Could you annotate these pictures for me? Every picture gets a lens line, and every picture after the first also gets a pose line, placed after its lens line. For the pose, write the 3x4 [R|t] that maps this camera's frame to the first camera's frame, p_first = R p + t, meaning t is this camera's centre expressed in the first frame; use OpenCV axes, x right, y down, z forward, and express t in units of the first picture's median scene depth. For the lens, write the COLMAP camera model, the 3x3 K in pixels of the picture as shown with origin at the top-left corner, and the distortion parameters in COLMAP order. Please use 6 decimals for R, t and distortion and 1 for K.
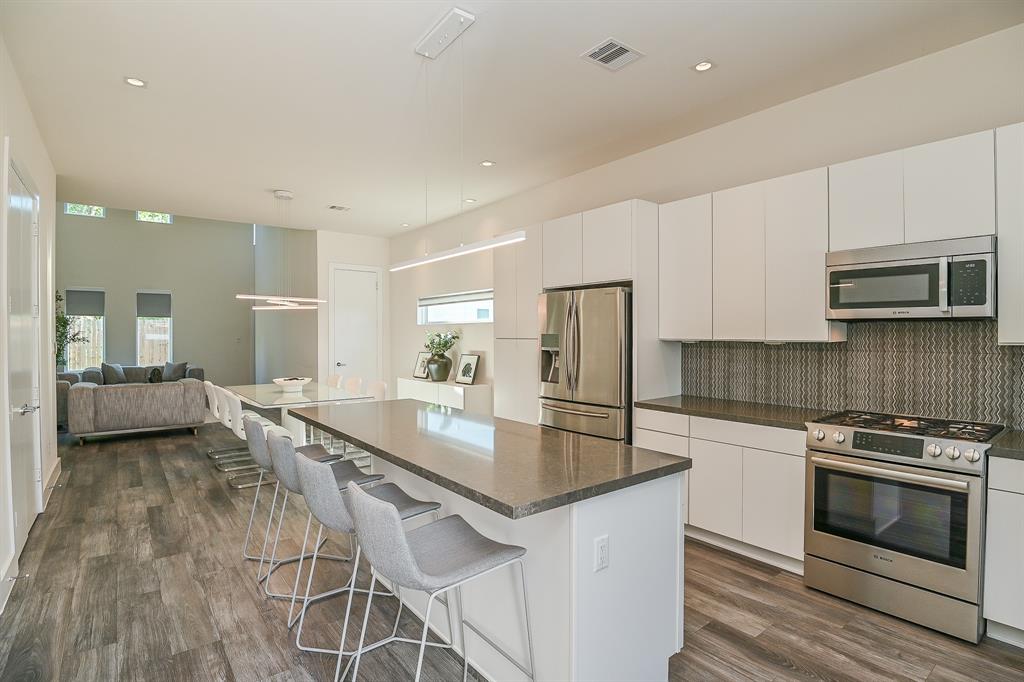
lens RADIAL K [[507.3, 0, 513.9], [0, 507.3, 339.1], [0, 0, 1]] dist [-0.023415, -0.001567]
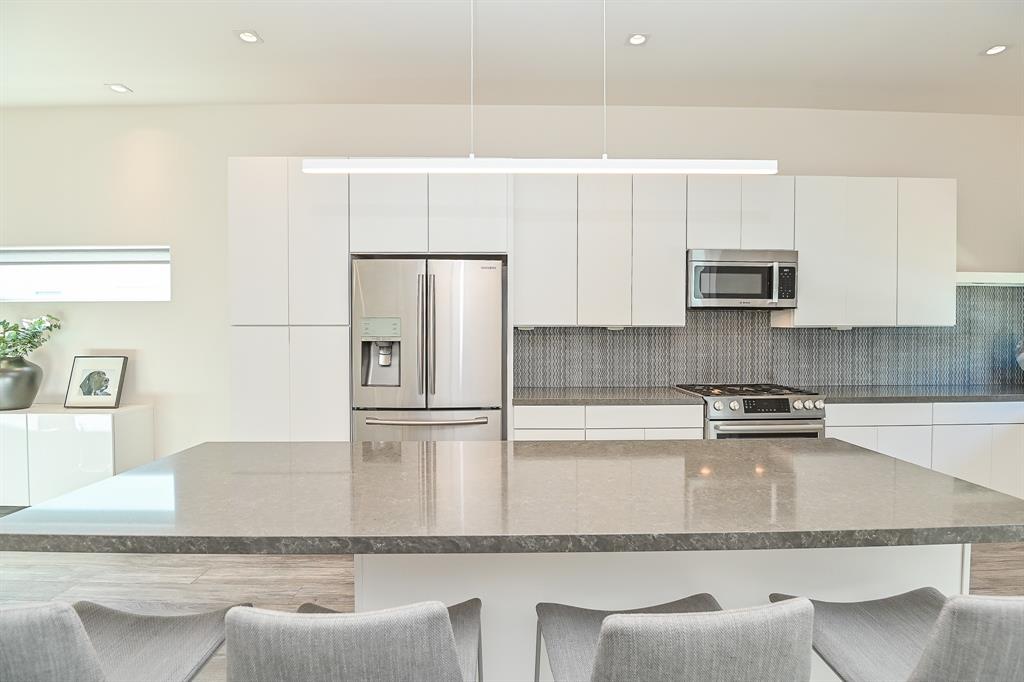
lens RADIAL K [[507.3, 0, 513.9], [0, 507.3, 339.1], [0, 0, 1]] dist [-0.023415, -0.001567]
pose [[0.605024, -0.012901, 0.796102, -0.505553], [0.007876, 0.999917, 0.010219, 0.018188], [-0.796168, 0.000088, 0.605076, 0.569390]]
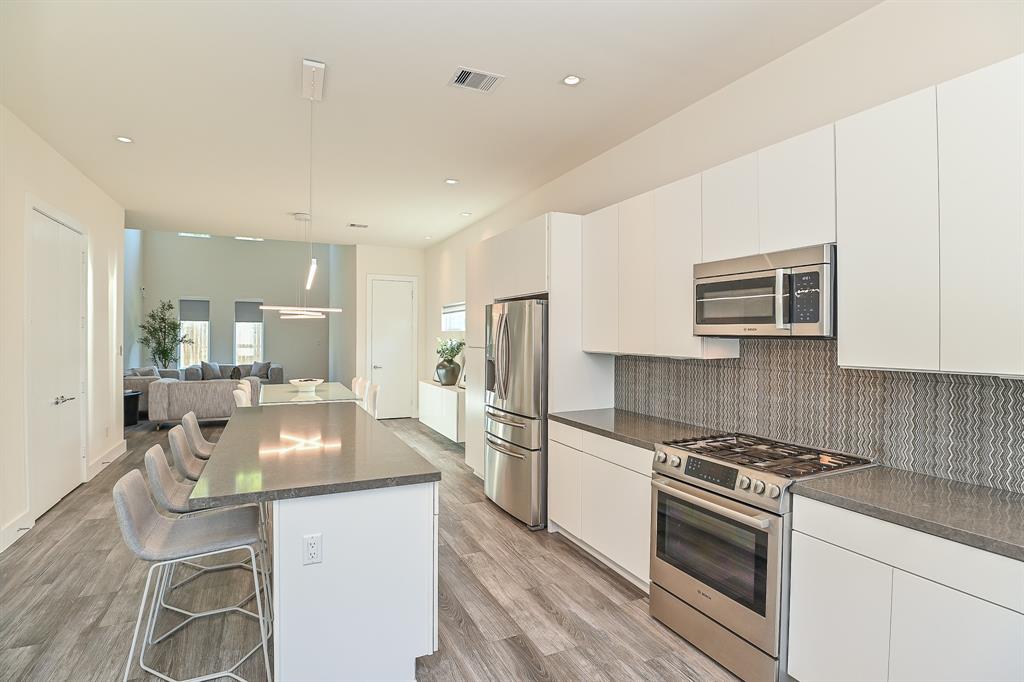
lens RADIAL K [[507.3, 0, 513.9], [0, 507.3, 339.1], [0, 0, 1]] dist [-0.023415, -0.001567]
pose [[0.975341, 0.008057, -0.220558, 0.460017], [-0.008932, 0.999956, -0.002968, -0.023888], [0.220524, 0.004865, 0.975369, 0.002547]]
